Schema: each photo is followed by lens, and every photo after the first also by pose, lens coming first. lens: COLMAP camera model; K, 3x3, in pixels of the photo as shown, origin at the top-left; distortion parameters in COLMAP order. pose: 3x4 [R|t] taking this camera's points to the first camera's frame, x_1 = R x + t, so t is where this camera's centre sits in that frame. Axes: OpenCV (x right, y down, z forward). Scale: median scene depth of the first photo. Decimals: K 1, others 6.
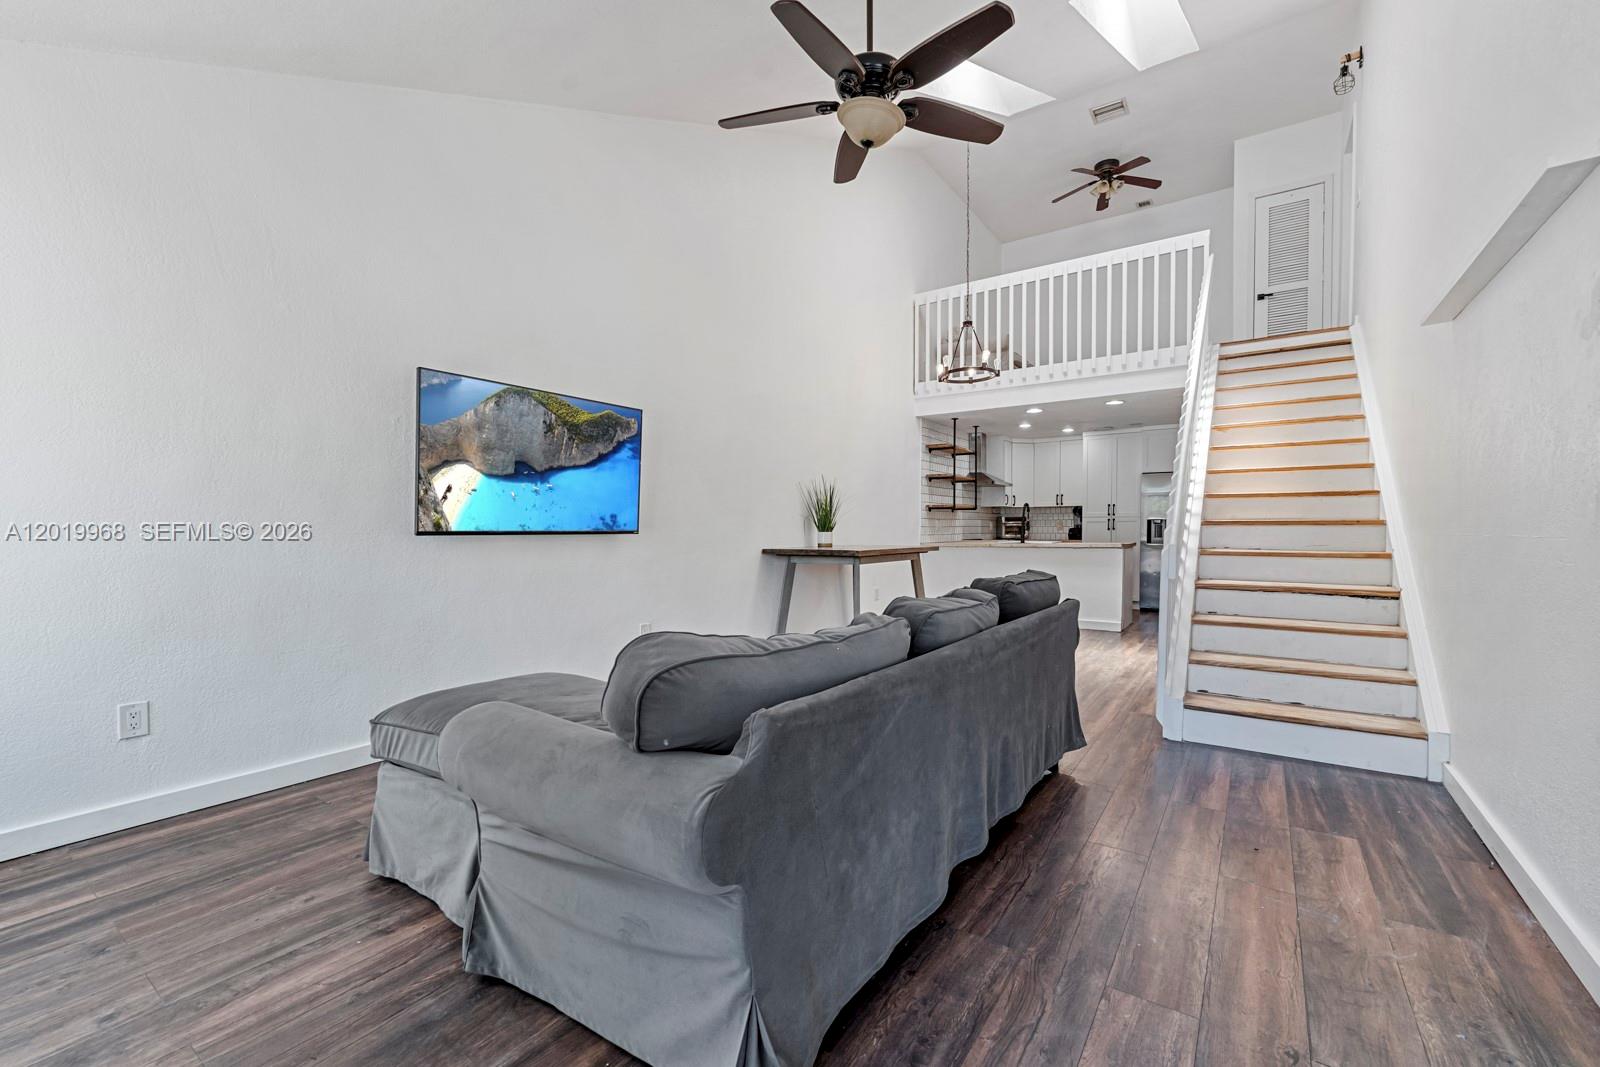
lens RADIAL K [[655.5, 0, 797.2], [0, 655.5, 546.5], [0, 0, 1]] dist [-0.000793, -0.000073]
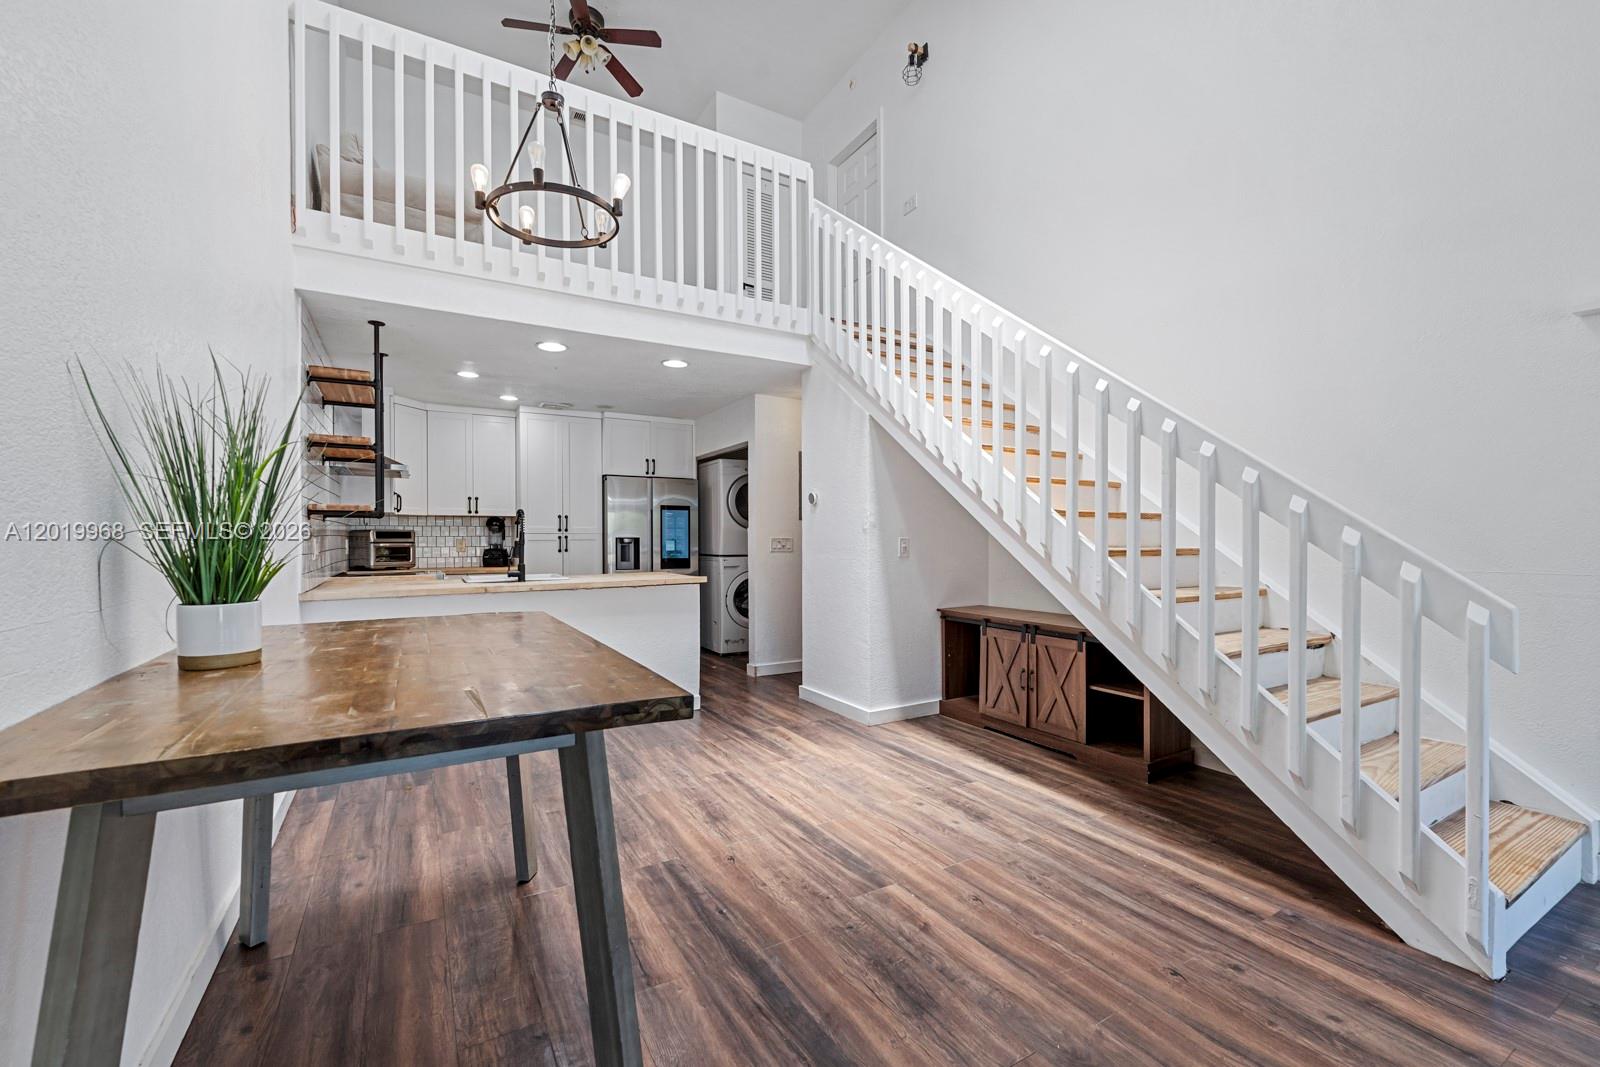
lens RADIAL K [[655.5, 0, 797.2], [0, 655.5, 546.5], [0, 0, 1]] dist [-0.000793, -0.000073]
pose [[0.418781, -0.010927, 0.908022, -0.052831], [0.025684, 0.999670, 0.000185, -0.024545], [-0.907724, 0.023244, 0.418923, 0.473372]]
